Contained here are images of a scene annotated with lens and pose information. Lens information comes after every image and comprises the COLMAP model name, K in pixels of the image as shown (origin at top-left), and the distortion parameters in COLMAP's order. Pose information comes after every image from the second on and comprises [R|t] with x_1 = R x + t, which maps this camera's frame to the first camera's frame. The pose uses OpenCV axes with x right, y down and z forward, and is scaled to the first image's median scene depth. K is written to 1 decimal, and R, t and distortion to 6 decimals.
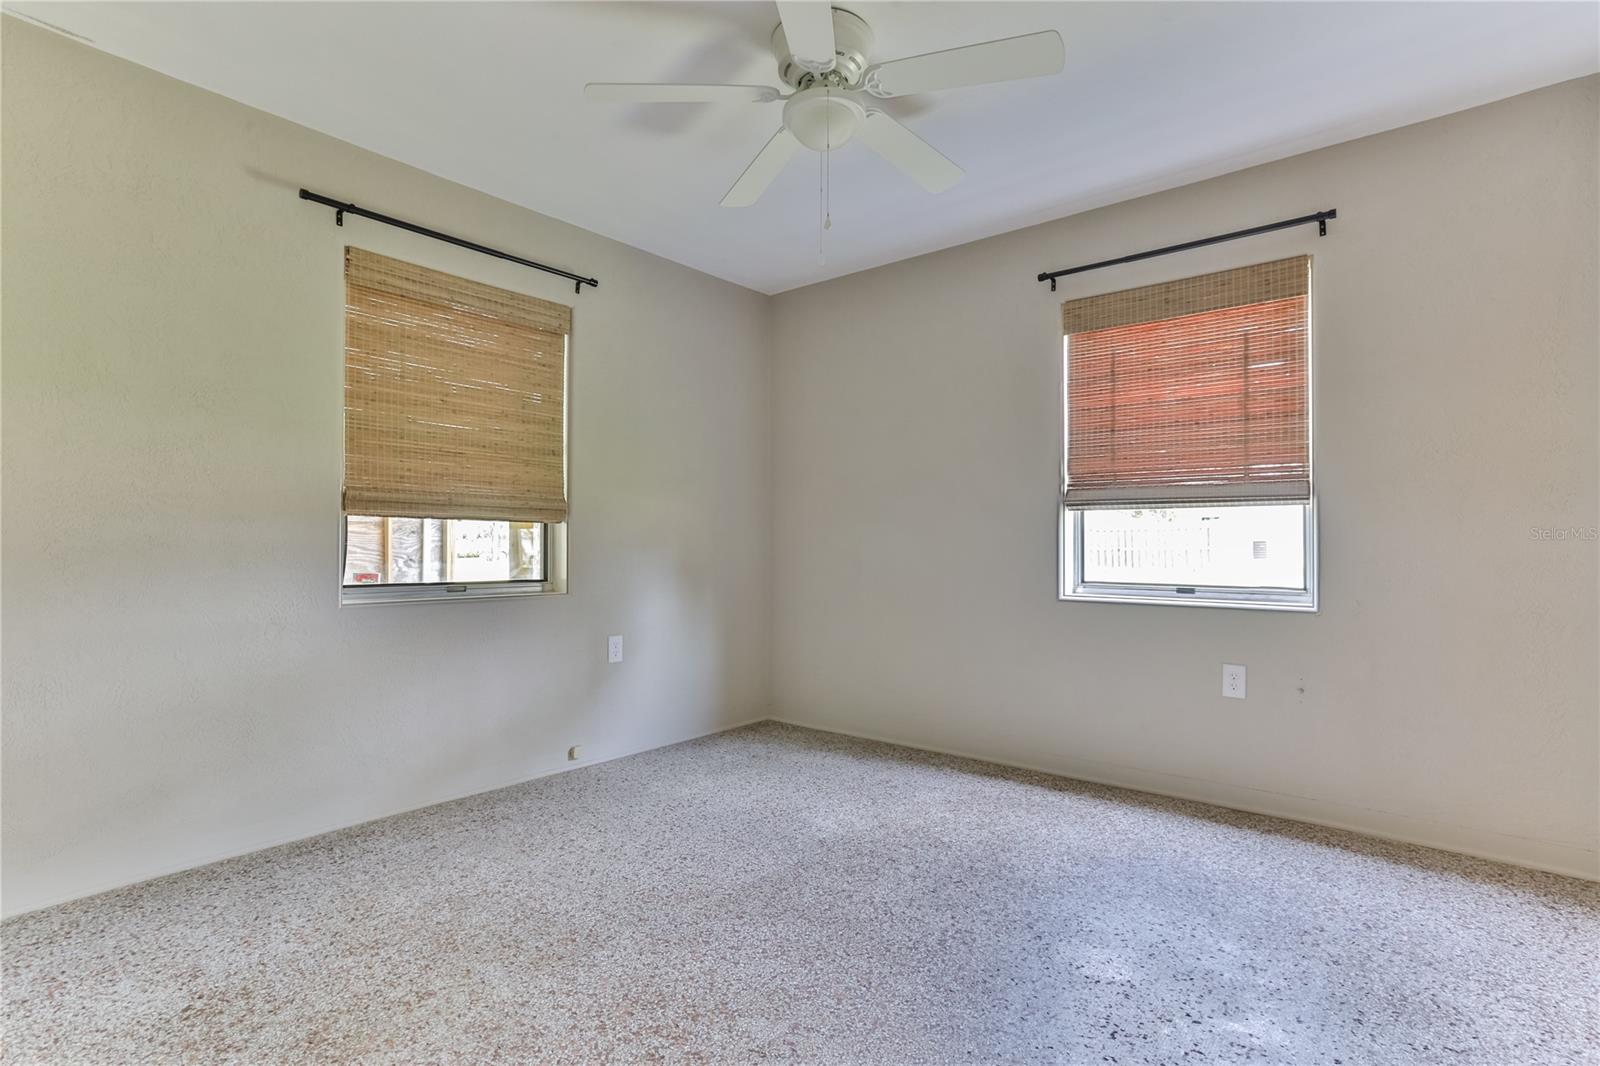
lens RADIAL K [[779.5, 0, 826.7], [0, 779.5, 526.9], [0, 0, 1]] dist [-0.030744, 0.018388]
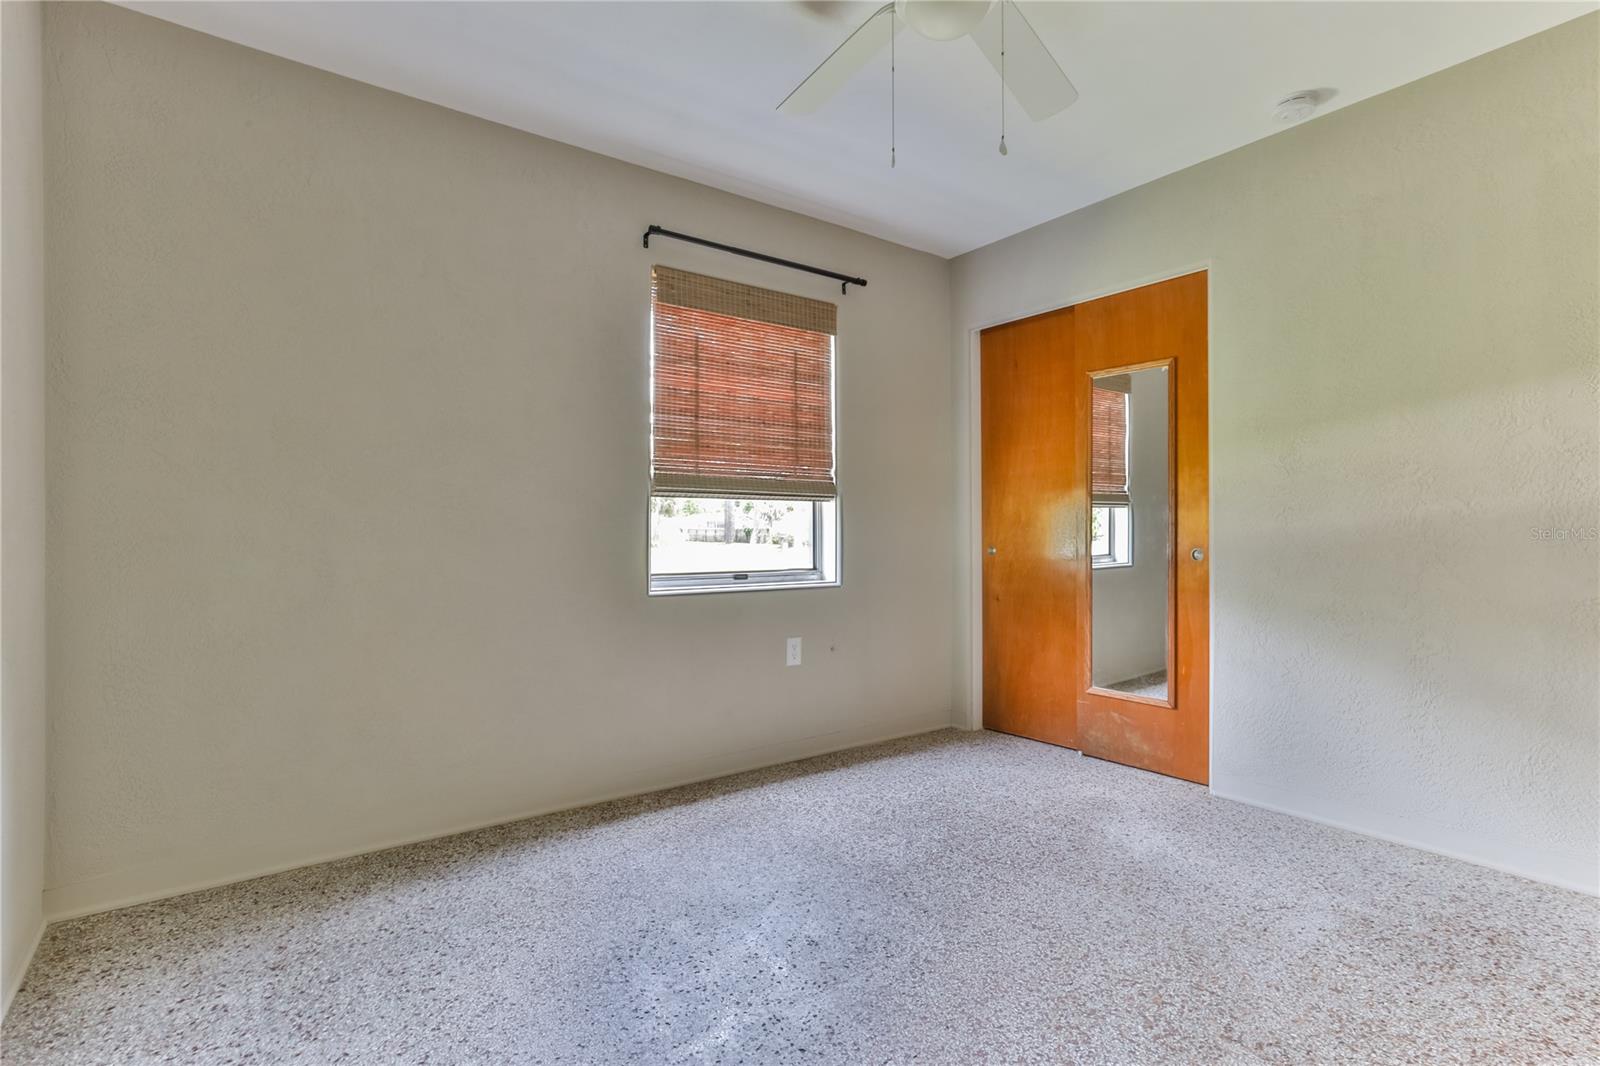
lens RADIAL K [[779.5, 0, 788.0], [0, 779.5, 532.3], [0, 0, 1]] dist [-0.030744, 0.018388]
pose [[0.259375, -0.001189, 0.965776, -0.607723], [-0.014266, 0.999885, 0.005062, 0.015640], [-0.965671, -0.015091, 0.259328, 0.713863]]
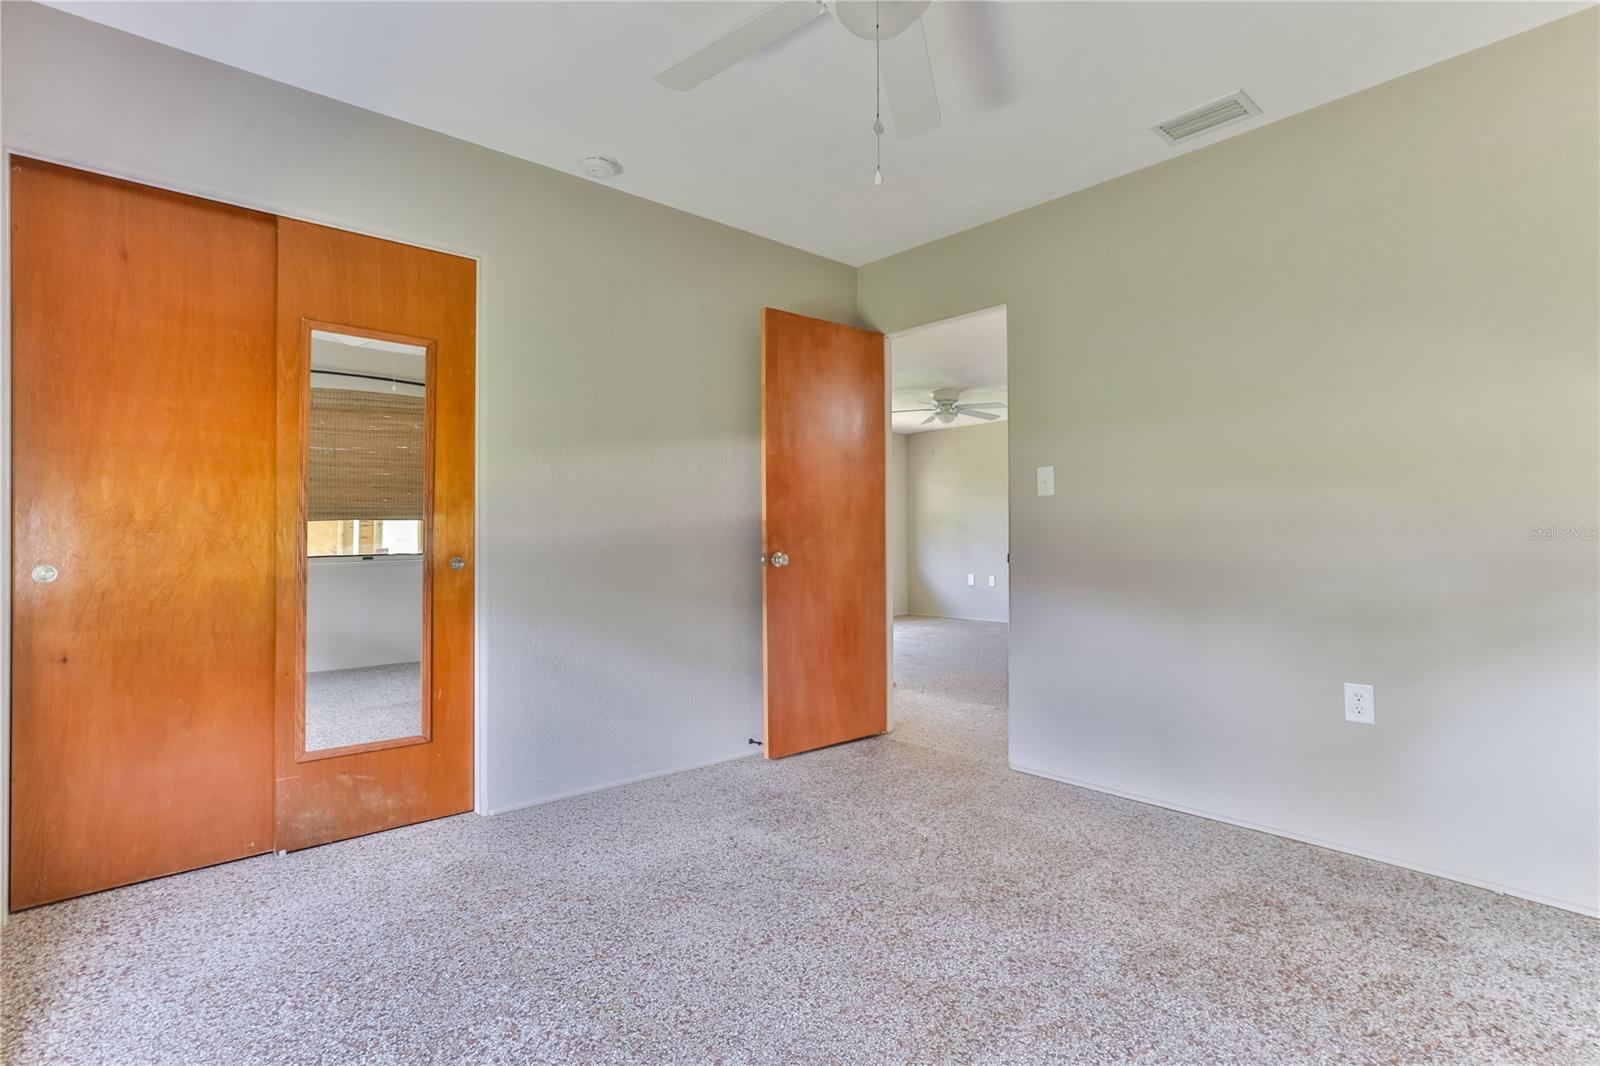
lens RADIAL K [[779.5, 0, 828.5], [0, 779.5, 538.7], [0, 0, 1]] dist [-0.030744, 0.018388]
pose [[-0.988687, -0.000165, 0.149996, -0.051598], [-0.002551, 0.999873, -0.015712, 0.025558], [-0.149974, -0.015917, -0.988562, 1.327524]]
